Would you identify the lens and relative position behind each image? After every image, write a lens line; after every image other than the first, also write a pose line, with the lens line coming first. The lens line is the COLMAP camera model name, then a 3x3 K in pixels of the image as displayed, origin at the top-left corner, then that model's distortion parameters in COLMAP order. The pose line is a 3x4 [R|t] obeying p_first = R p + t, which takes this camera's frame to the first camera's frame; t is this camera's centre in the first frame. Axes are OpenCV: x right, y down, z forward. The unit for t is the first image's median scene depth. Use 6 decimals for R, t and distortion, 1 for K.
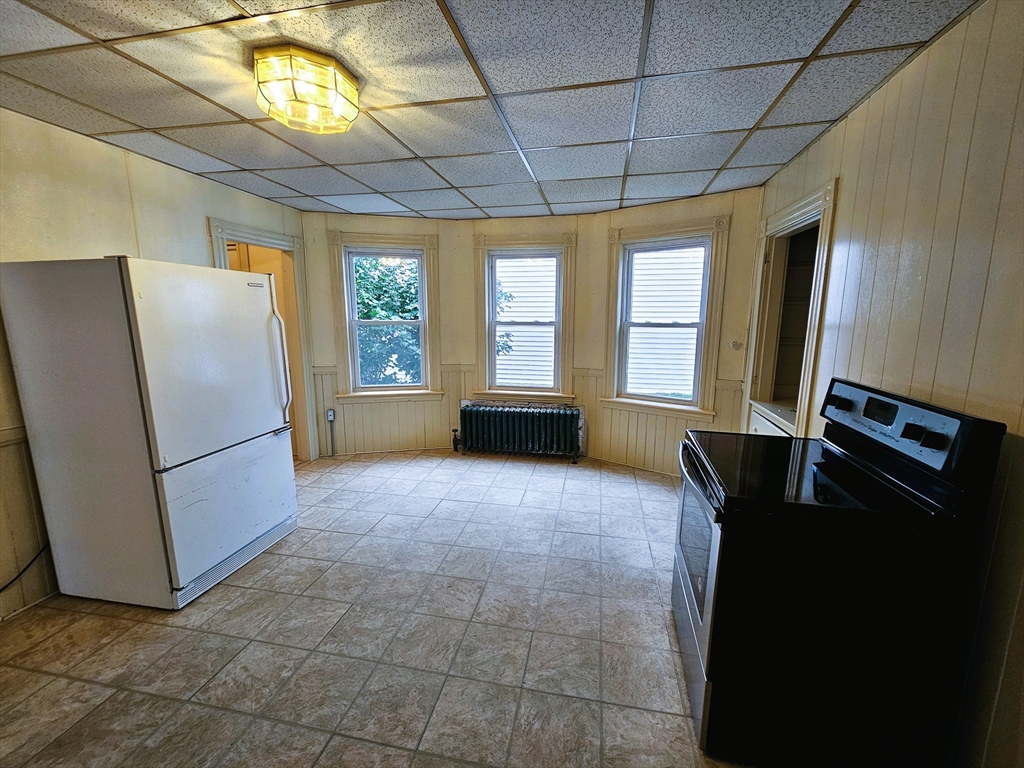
lens RADIAL K [[418.6, 0, 516.7], [0, 418.6, 385.2], [0, 0, 1]] dist [0.000632, -0.000002]
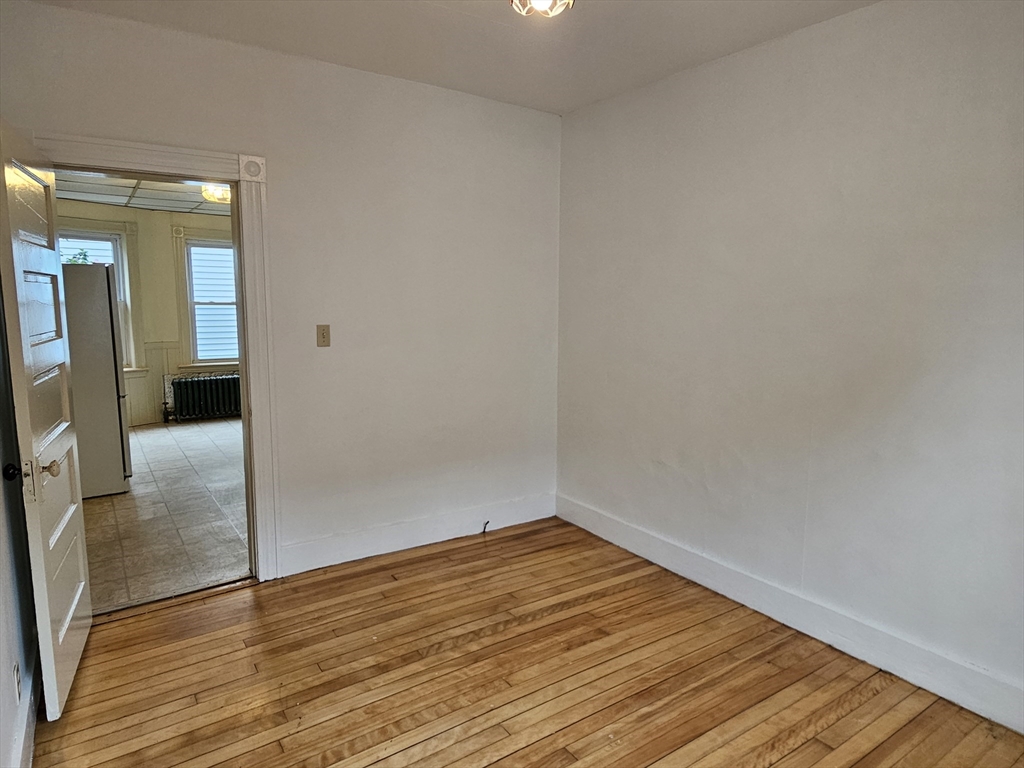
lens RADIAL K [[604.5, 0, 515.6], [0, 604.5, 386.3], [0, 0, 1]] dist [0.002292, 0.001057]
pose [[0.684206, -0.100357, 0.722351, -0.850382], [0.110435, 0.993322, 0.033400, 0.147277], [-0.720879, 0.056921, 0.690719, -0.944423]]
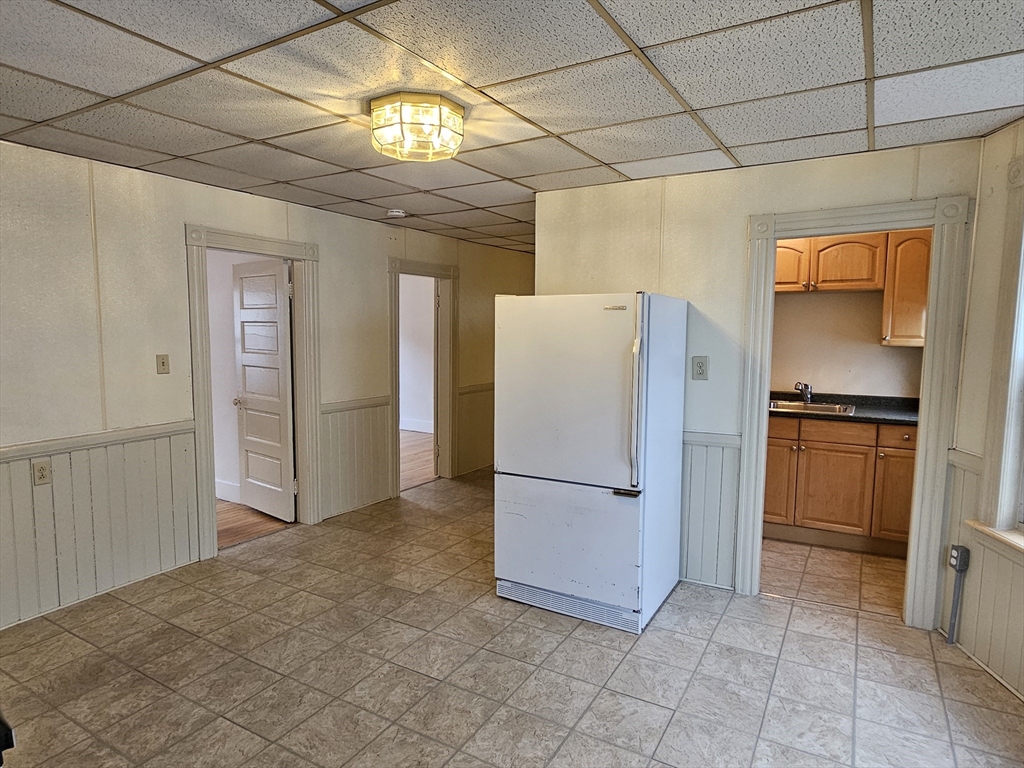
lens RADIAL K [[604.5, 0, 515.6], [0, 604.5, 386.3], [0, 0, 1]] dist [0.002292, 0.001057]
pose [[-0.325436, 0.091089, -0.941166, 0.415920], [-0.160368, 0.975612, 0.149875, -0.169793], [0.931866, 0.199707, -0.302891, 0.874336]]
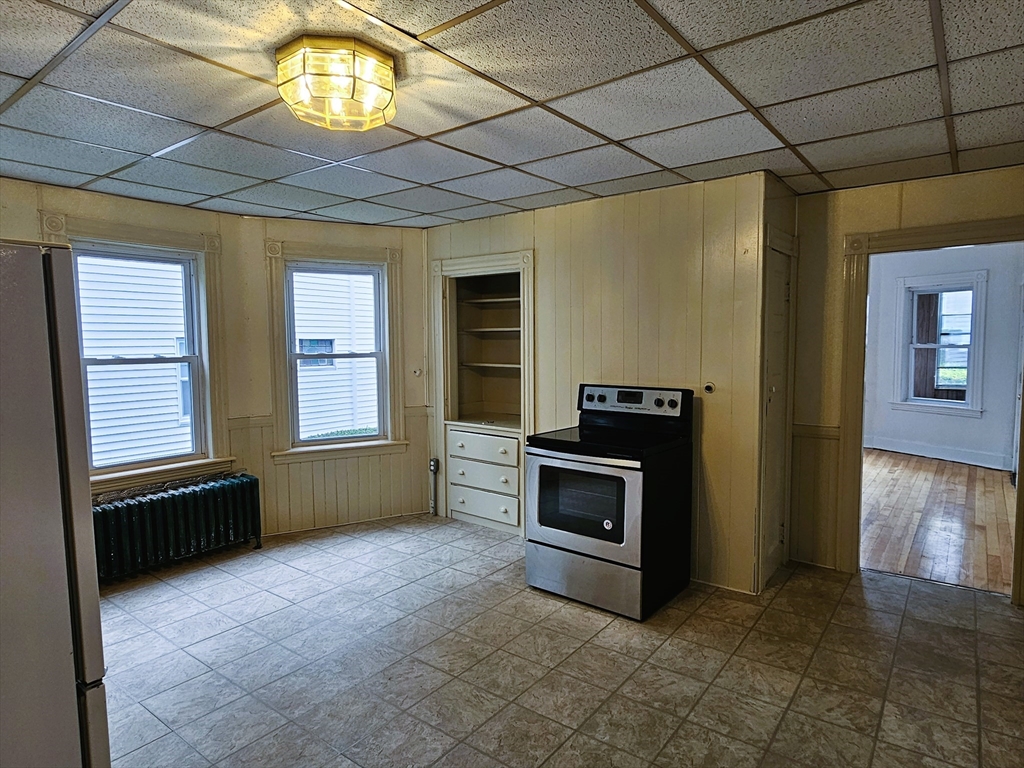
lens RADIAL K [[604.5, 0, 515.6], [0, 604.5, 386.3], [0, 0, 1]] dist [0.002292, 0.001057]
pose [[0.435567, -0.077060, 0.896852, -0.713050], [0.157178, 0.987534, 0.008517, -0.035415], [-0.886328, 0.137255, 0.442249, 0.122892]]
